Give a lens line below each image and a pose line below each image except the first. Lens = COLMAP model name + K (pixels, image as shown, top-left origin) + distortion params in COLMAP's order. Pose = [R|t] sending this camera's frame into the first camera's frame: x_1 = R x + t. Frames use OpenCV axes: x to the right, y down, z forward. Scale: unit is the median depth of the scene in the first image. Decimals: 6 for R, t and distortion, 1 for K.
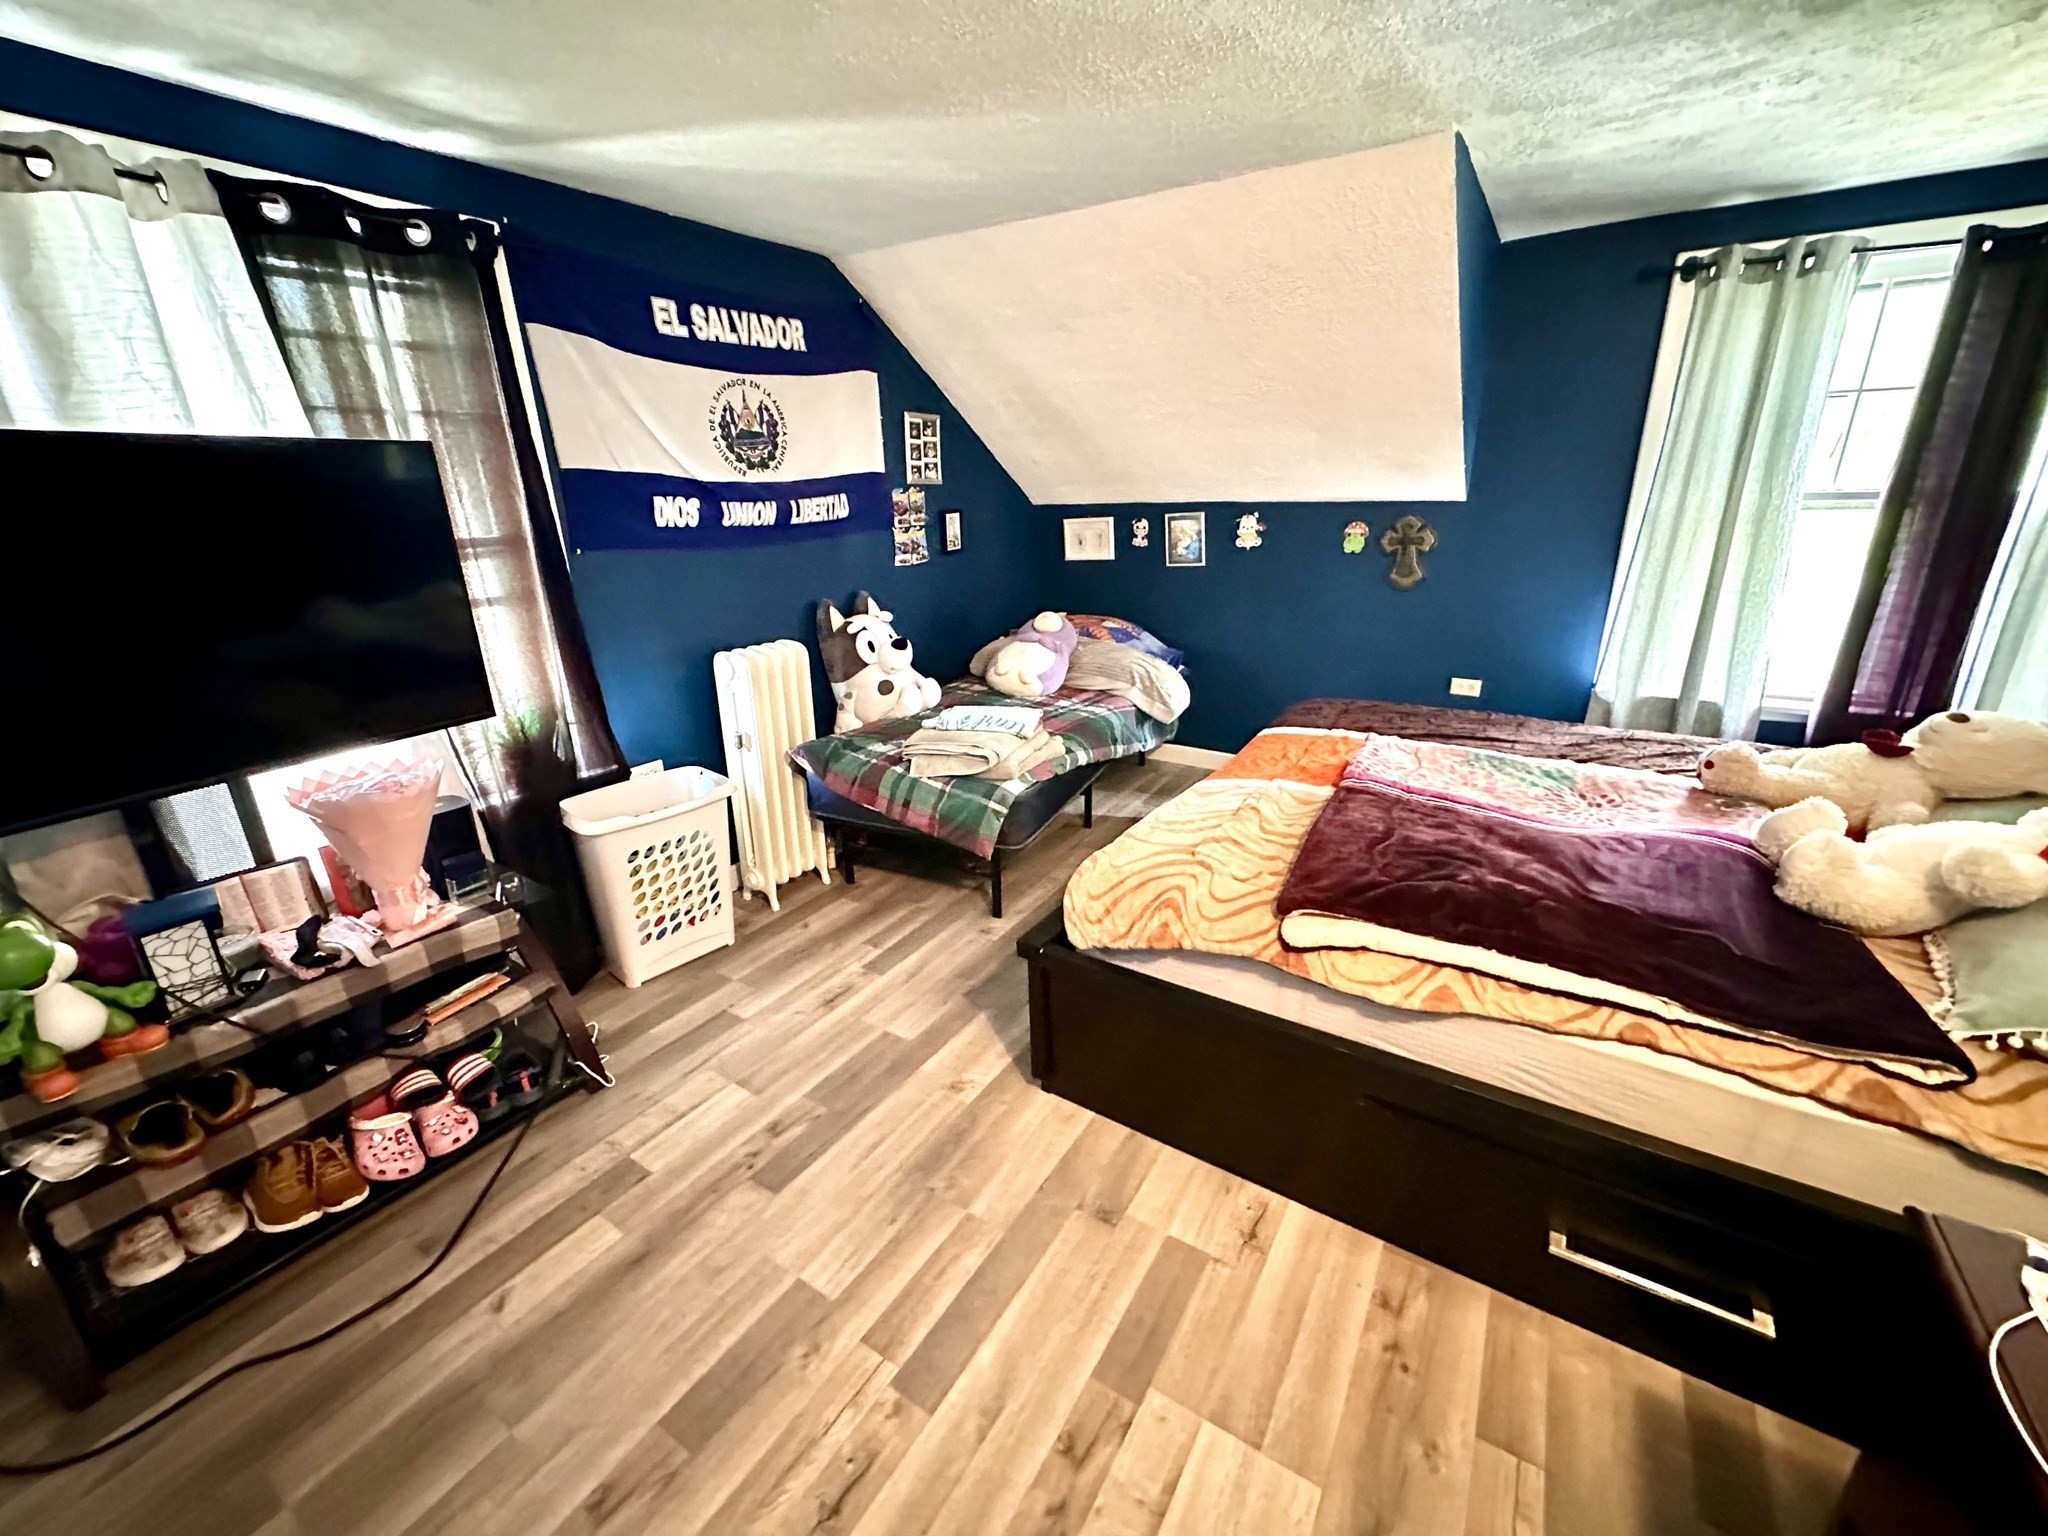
lens RADIAL K [[815.6, 0, 1024.0], [0, 815.6, 768.0], [0, 0, 1]] dist [-0.020824, -0.000027]
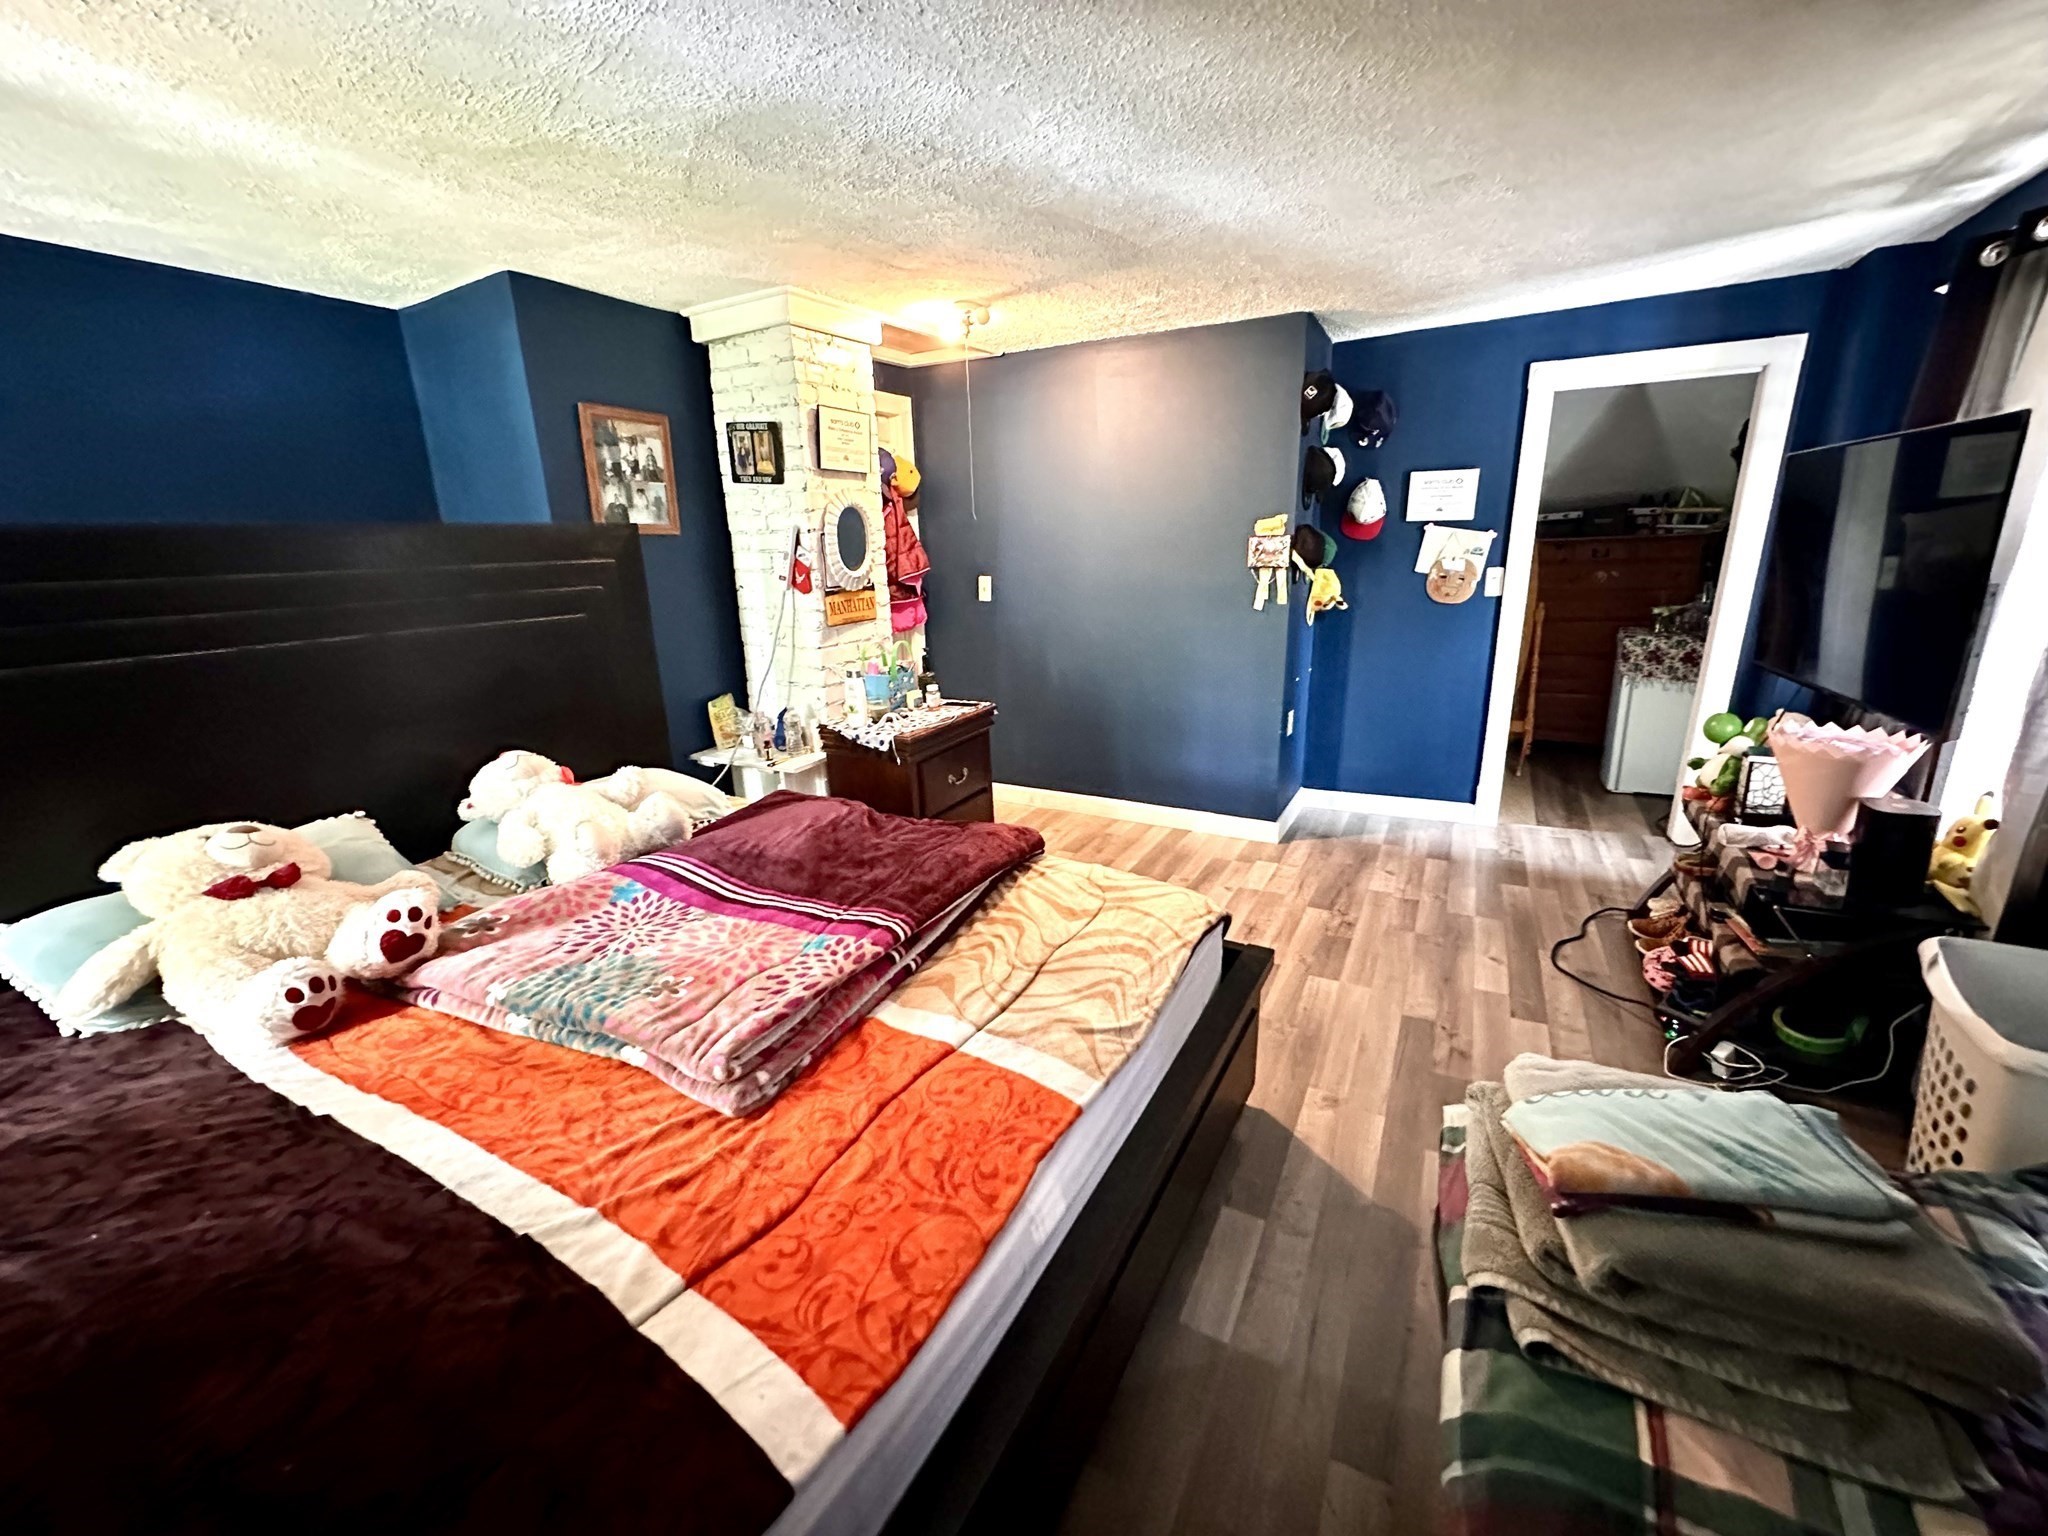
lens RADIAL K [[815.6, 0, 1024.0], [0, 815.6, 768.0], [0, 0, 1]] dist [-0.020824, -0.000027]
pose [[-0.995625, 0.073170, -0.058109, 0.412497], [0.027128, 0.821486, 0.569582, -0.664284], [0.089412, 0.565514, -0.819878, 1.918124]]
